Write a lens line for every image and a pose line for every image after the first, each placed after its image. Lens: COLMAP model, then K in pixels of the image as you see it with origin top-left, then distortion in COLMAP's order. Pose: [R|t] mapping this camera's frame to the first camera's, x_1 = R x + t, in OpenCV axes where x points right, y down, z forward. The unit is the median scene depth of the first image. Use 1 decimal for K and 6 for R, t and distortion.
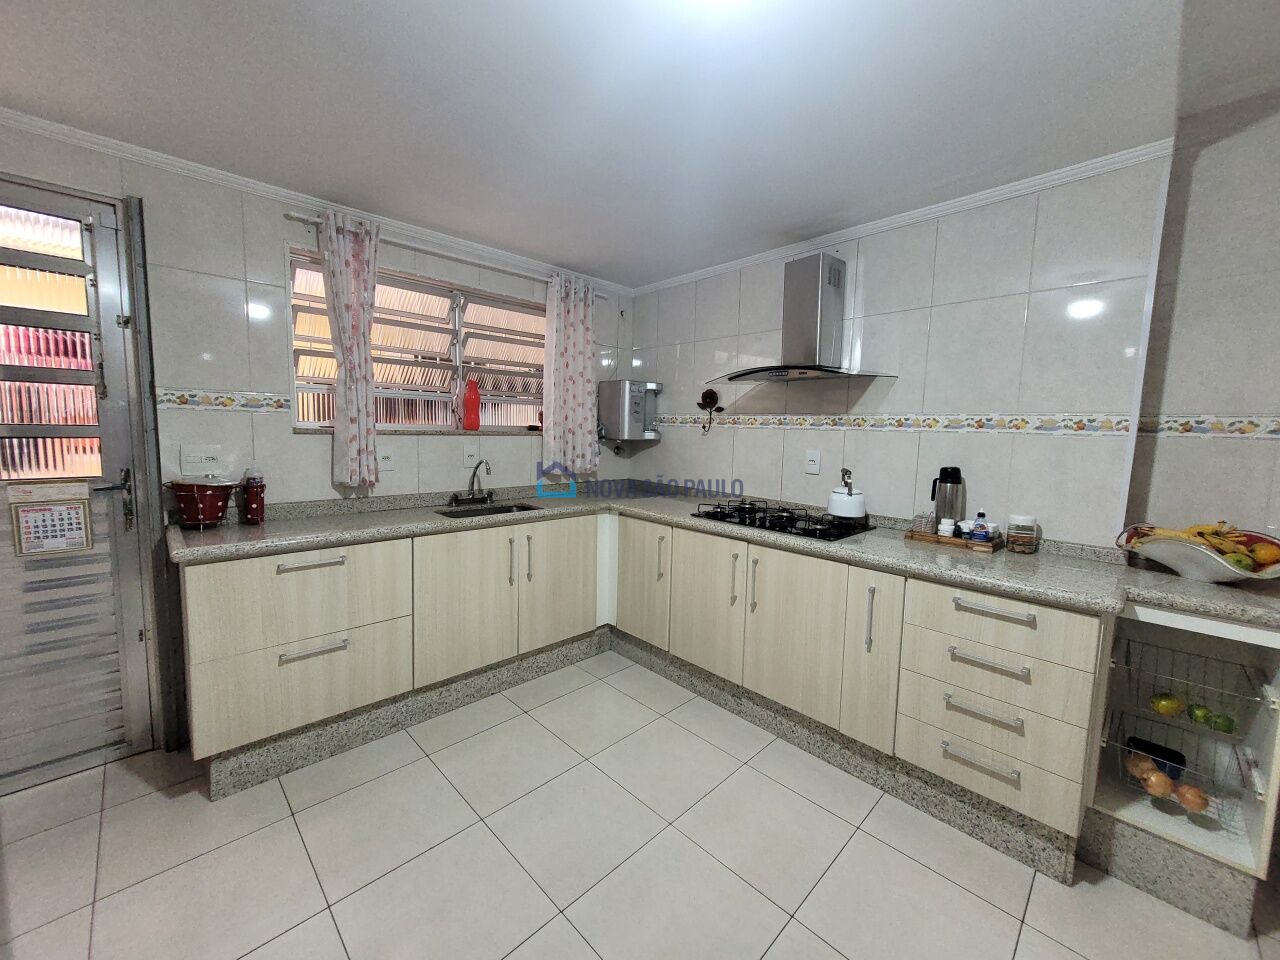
lens RADIAL K [[500.9, 0, 642.9], [0, 500.9, 475.7], [0, 0, 1]] dist [0.000931, -0.000258]
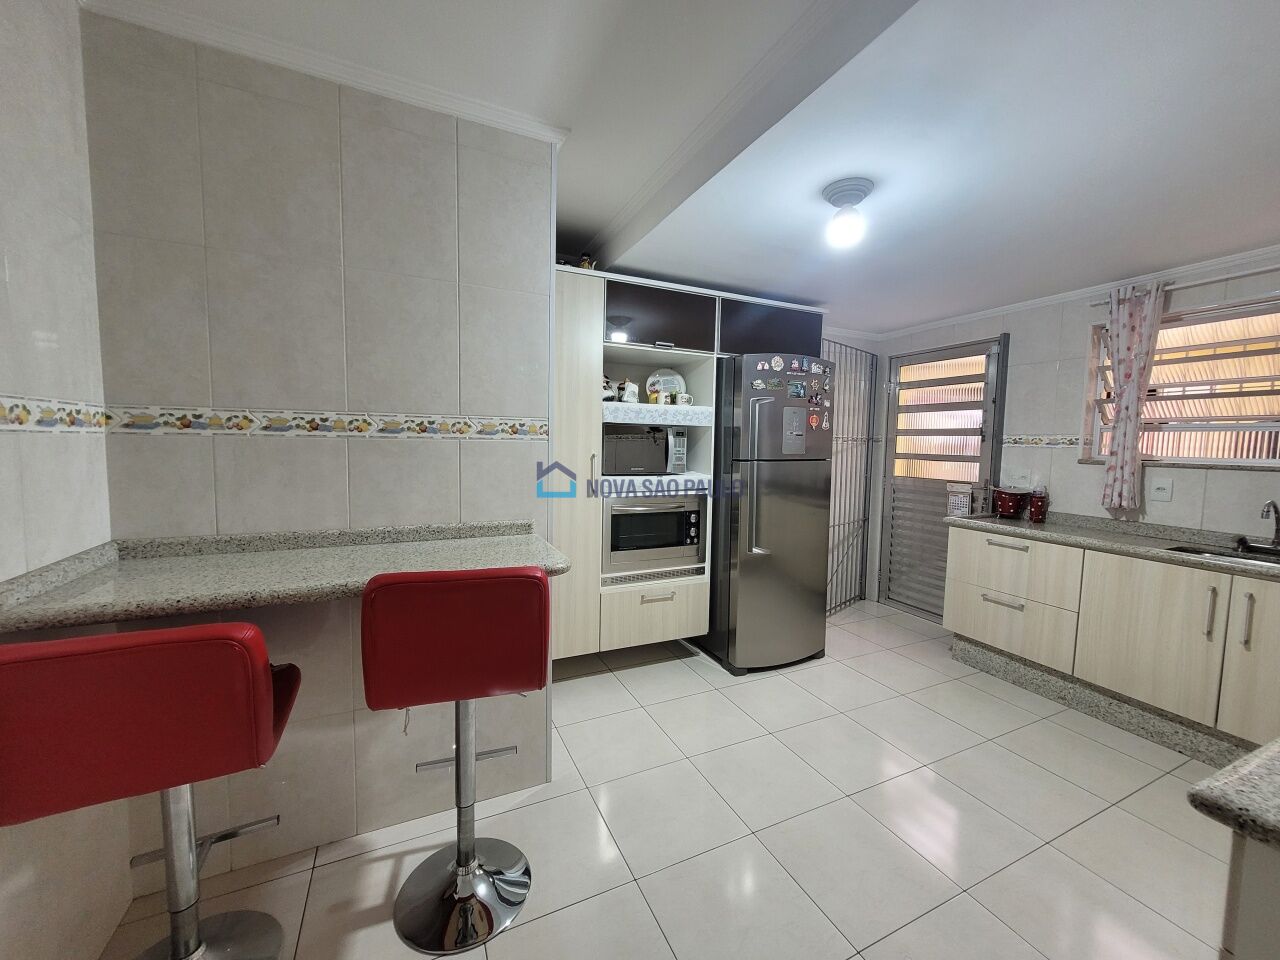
lens RADIAL K [[500.9, 0, 642.9], [0, 500.9, 475.7], [0, 0, 1]] dist [0.000931, -0.000258]
pose [[-0.344893, 0.035545, -0.937969, 0.895843], [-0.113438, 0.990380, 0.079243, -0.023390], [0.931762, 0.133731, -0.337543, 0.339057]]
